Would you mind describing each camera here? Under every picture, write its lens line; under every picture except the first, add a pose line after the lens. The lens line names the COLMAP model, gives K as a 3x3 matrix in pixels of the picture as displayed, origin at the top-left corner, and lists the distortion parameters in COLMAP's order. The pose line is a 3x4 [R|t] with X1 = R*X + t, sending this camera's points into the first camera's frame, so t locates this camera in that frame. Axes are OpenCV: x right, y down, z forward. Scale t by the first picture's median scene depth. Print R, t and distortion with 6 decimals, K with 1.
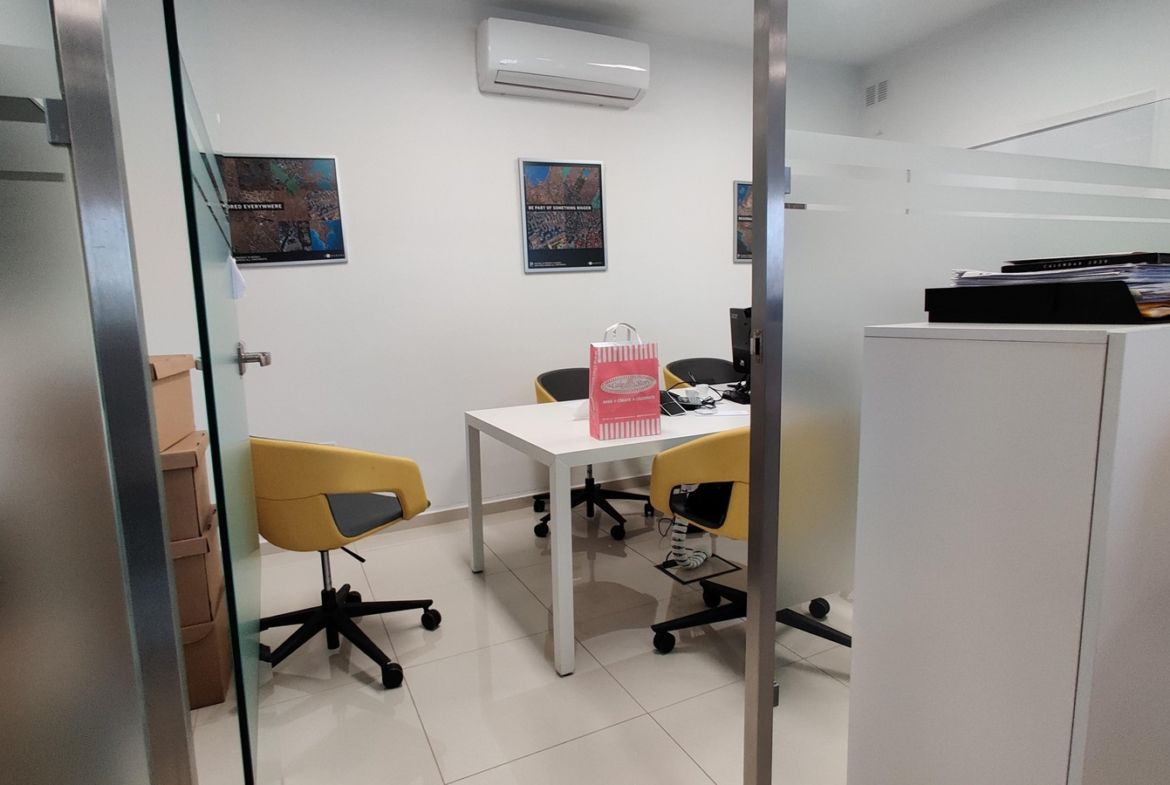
lens RADIAL K [[624.9, 0, 584.4], [0, 624.9, 395.7], [0, 0, 1]] dist [0.000464, 0.007896]
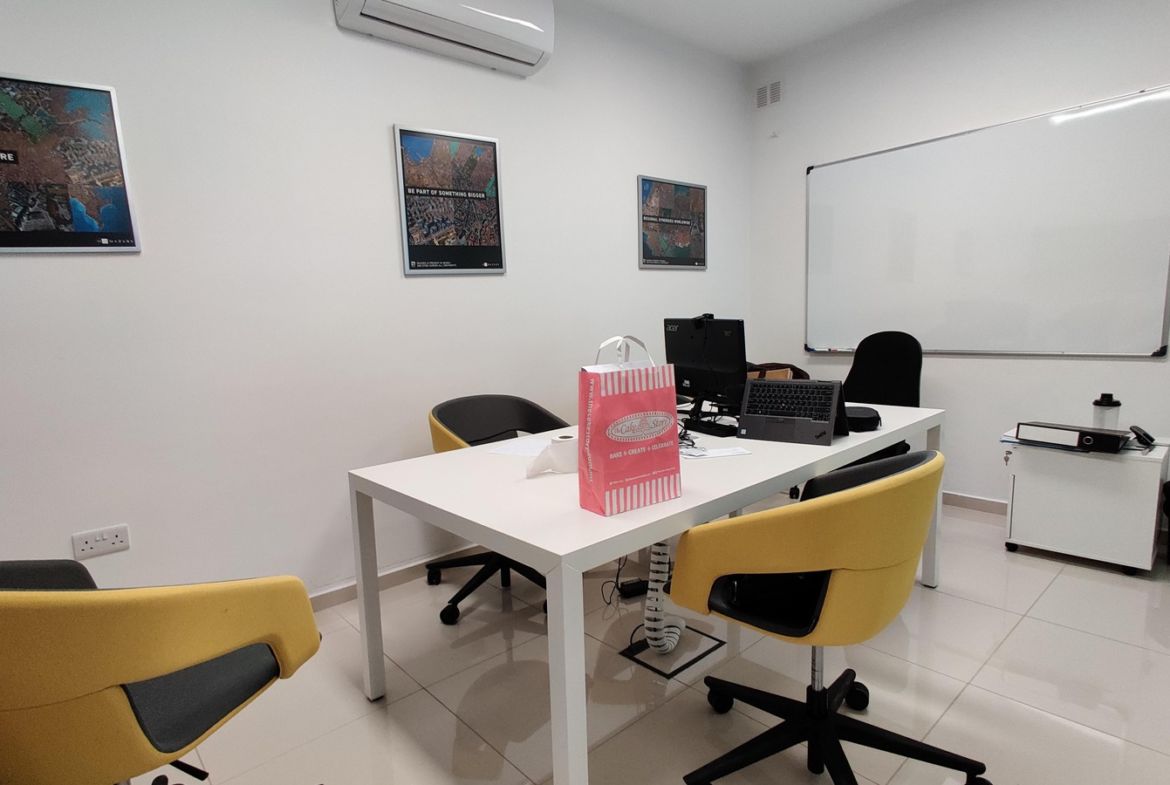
lens RADIAL K [[624.9, 0, 584.4], [0, 624.9, 395.7], [0, 0, 1]] dist [0.000464, 0.007896]
pose [[0.964016, -0.041124, 0.262643, -0.091555], [0.048059, 0.998644, -0.020032, -0.023222], [-0.261463, 0.031934, 0.964685, 0.210633]]
